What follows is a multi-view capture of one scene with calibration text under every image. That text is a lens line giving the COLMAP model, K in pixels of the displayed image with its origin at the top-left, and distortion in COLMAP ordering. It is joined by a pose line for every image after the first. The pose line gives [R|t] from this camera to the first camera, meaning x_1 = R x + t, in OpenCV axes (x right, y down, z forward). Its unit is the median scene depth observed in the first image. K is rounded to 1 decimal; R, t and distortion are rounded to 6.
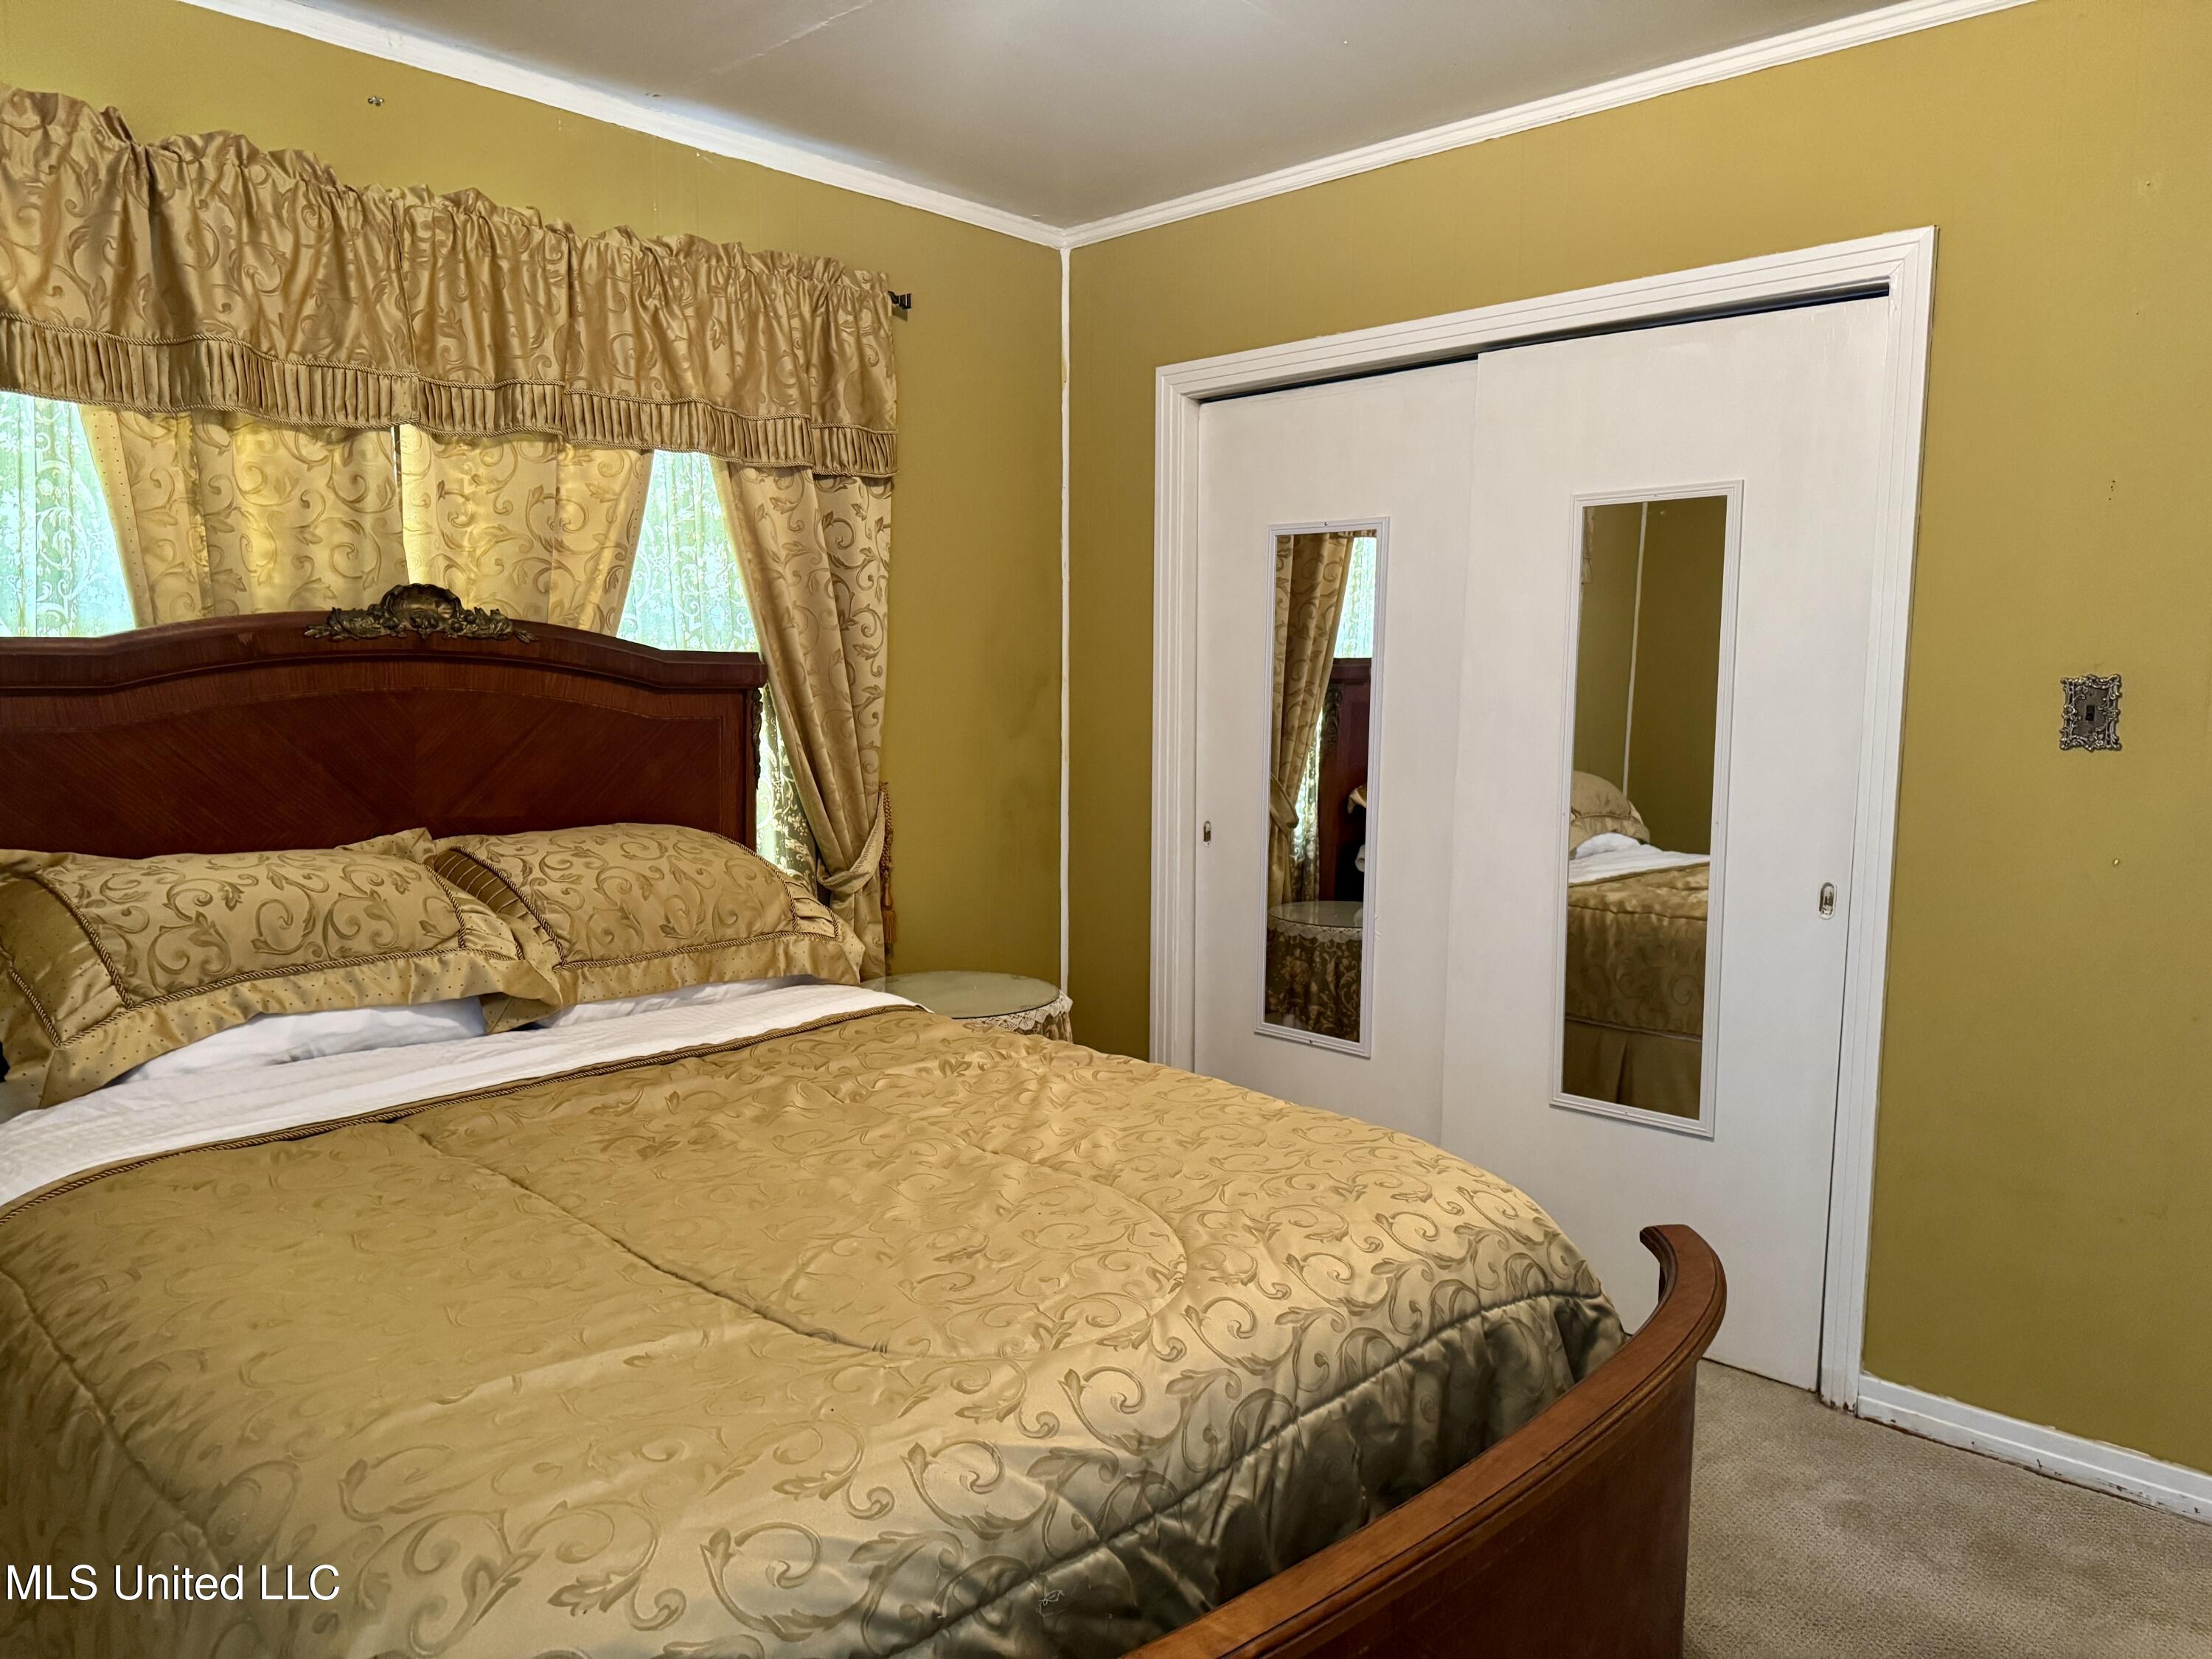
lens RADIAL K [[1545.3, 0, 1106.0], [0, 1545.3, 829.5], [0, 0, 1]] dist [0.024424, -0.002689]
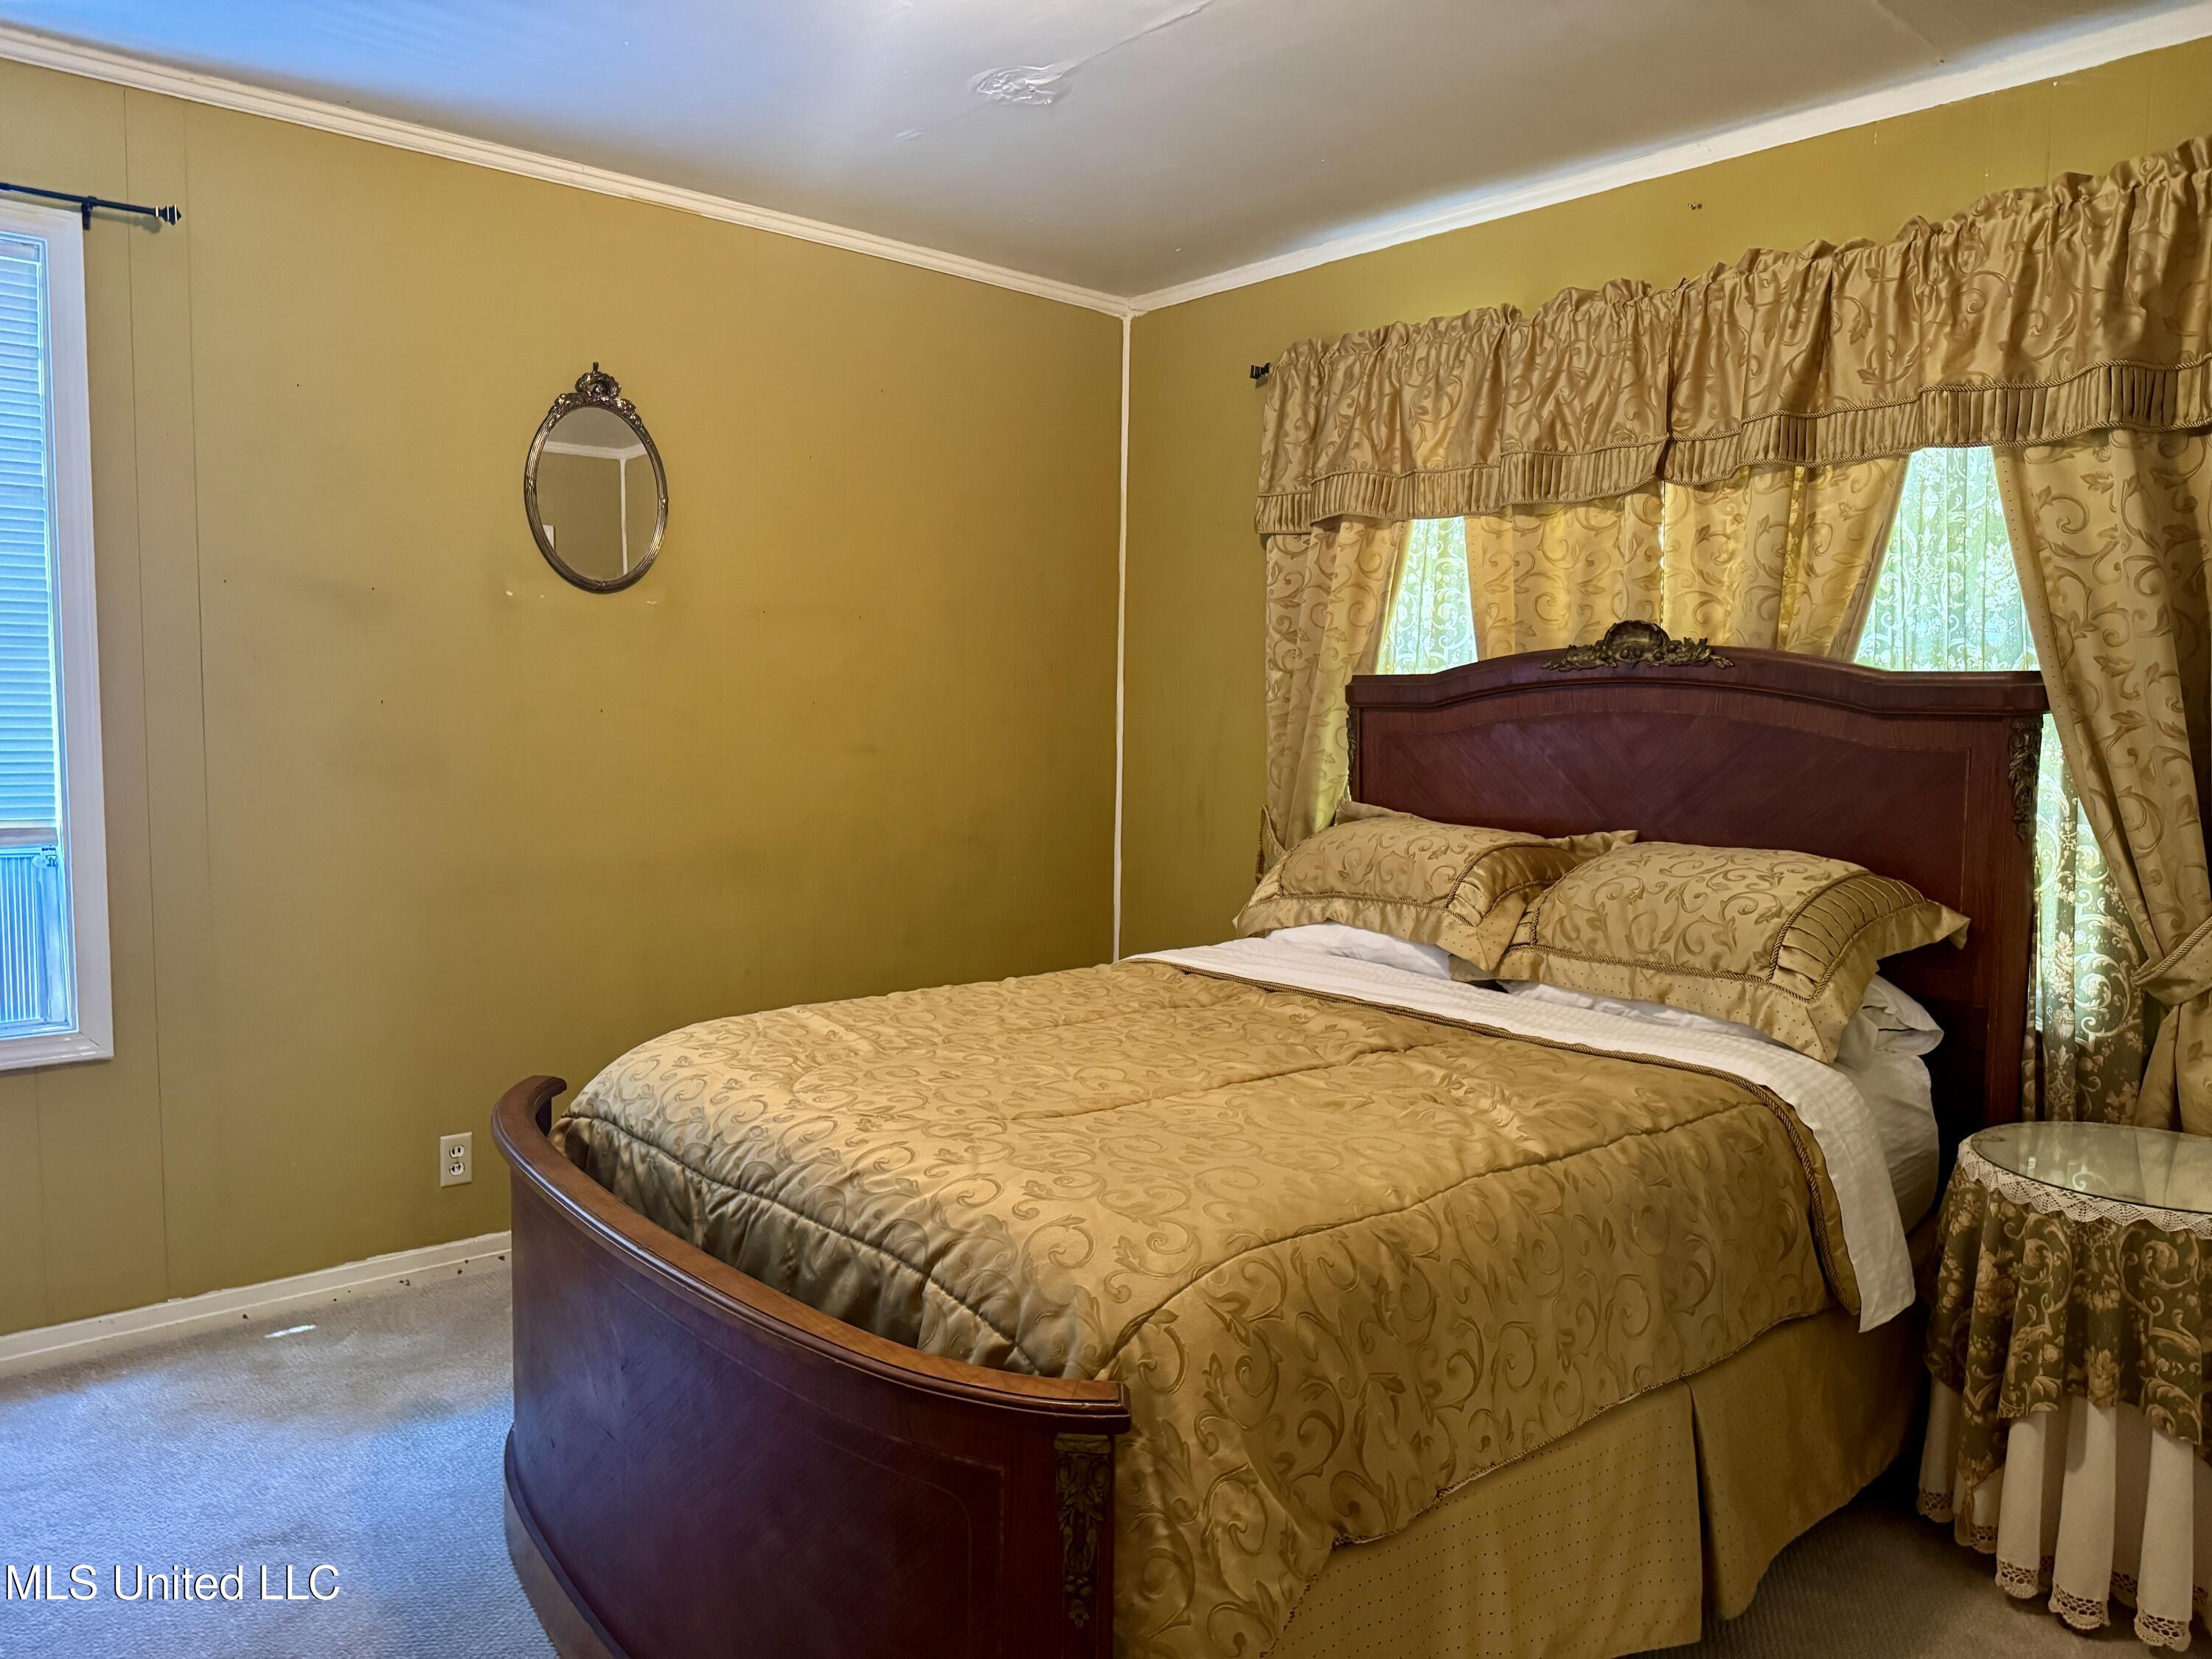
lens RADIAL K [[1559.9, 0, 1099.6], [0, 1559.9, 836.7], [0, 0, 1]] dist [0.009251, -0.015569]
pose [[-0.091873, 0.076356, -0.992839, 0.738057], [-0.116927, 0.989331, 0.086906, -0.050132], [0.988882, 0.124074, -0.081965, 0.688813]]
